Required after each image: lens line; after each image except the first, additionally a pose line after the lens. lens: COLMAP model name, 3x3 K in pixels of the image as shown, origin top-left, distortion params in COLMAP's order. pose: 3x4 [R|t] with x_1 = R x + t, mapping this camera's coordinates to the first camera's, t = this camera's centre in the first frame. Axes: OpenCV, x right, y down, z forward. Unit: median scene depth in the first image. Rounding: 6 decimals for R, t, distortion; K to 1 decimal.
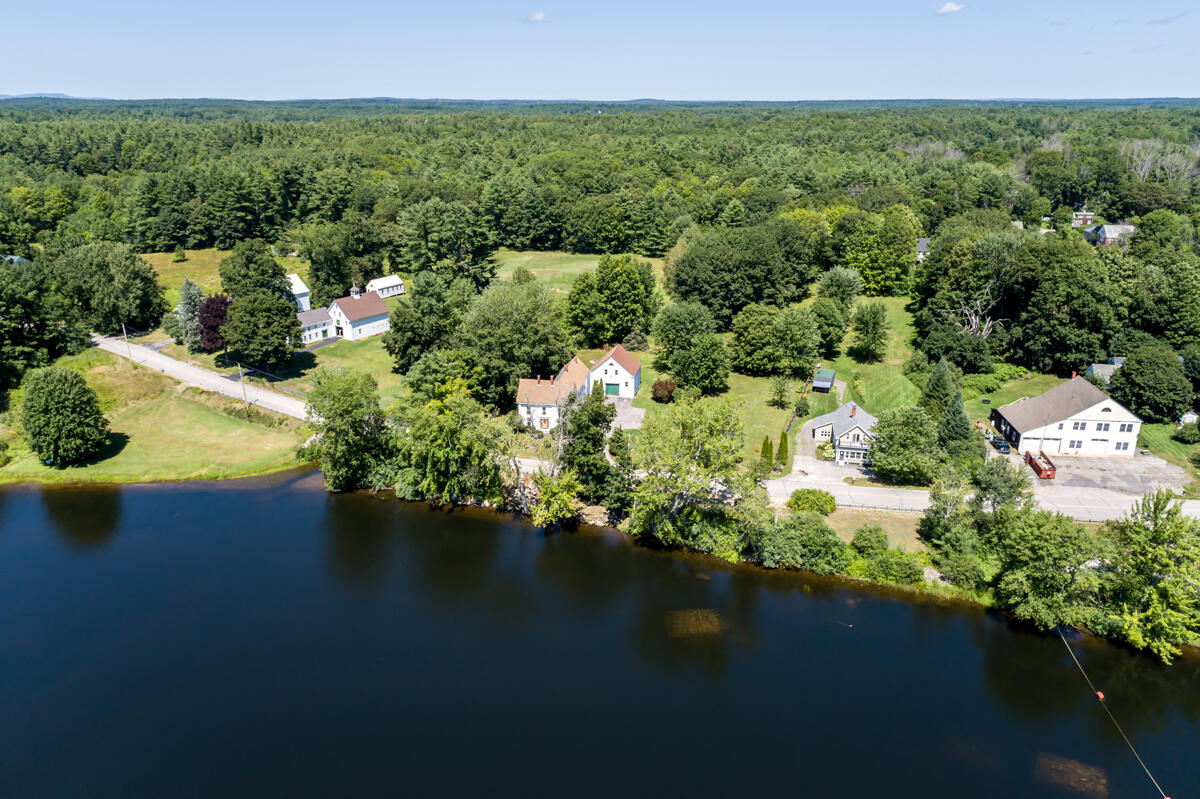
lens RADIAL K [[822.3, 0, 592.0], [0, 822.3, 402.2], [0, 0, 1]] dist [-0.001737, 0.013962]
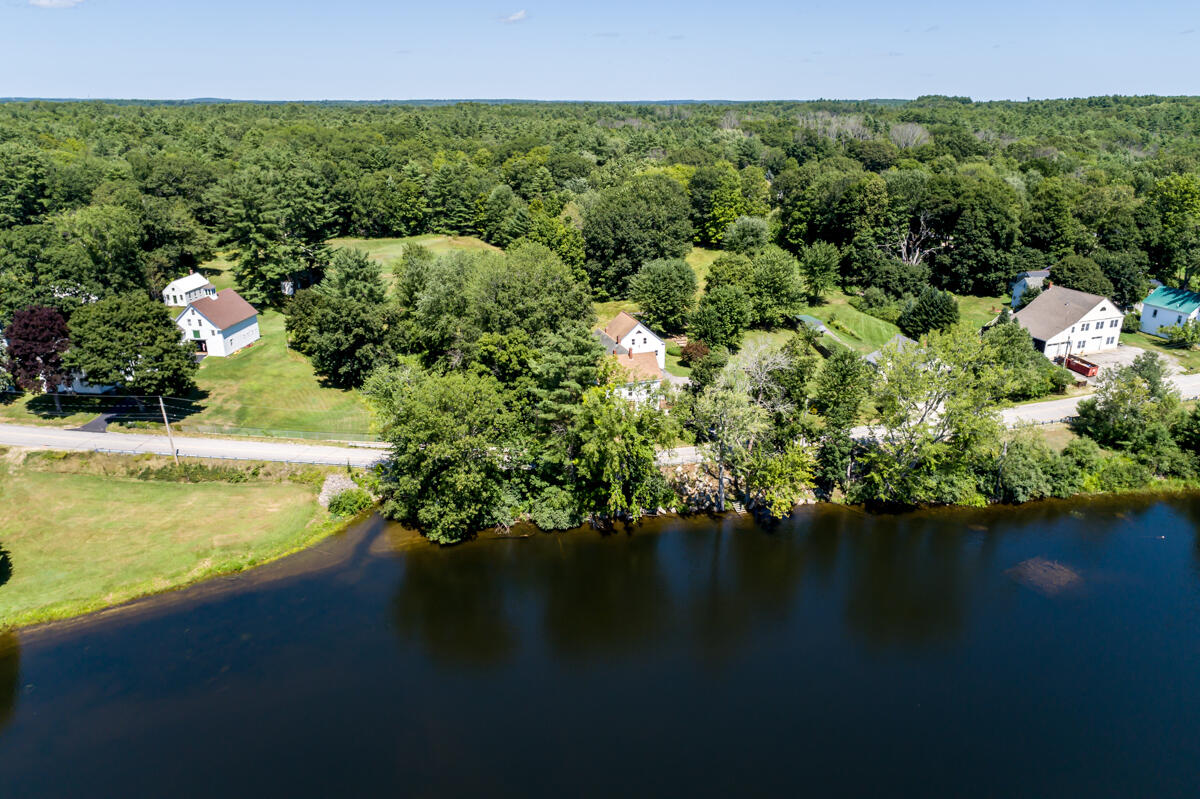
lens RADIAL K [[822.3, 0, 601.5], [0, 822.3, 394.5], [0, 0, 1]] dist [-0.001737, 0.013962]
pose [[0.885139, -0.154073, 0.439079, -0.355420], [0.157546, 0.987092, 0.028774, -0.011610], [-0.437845, 0.043706, 0.897987, 0.227158]]
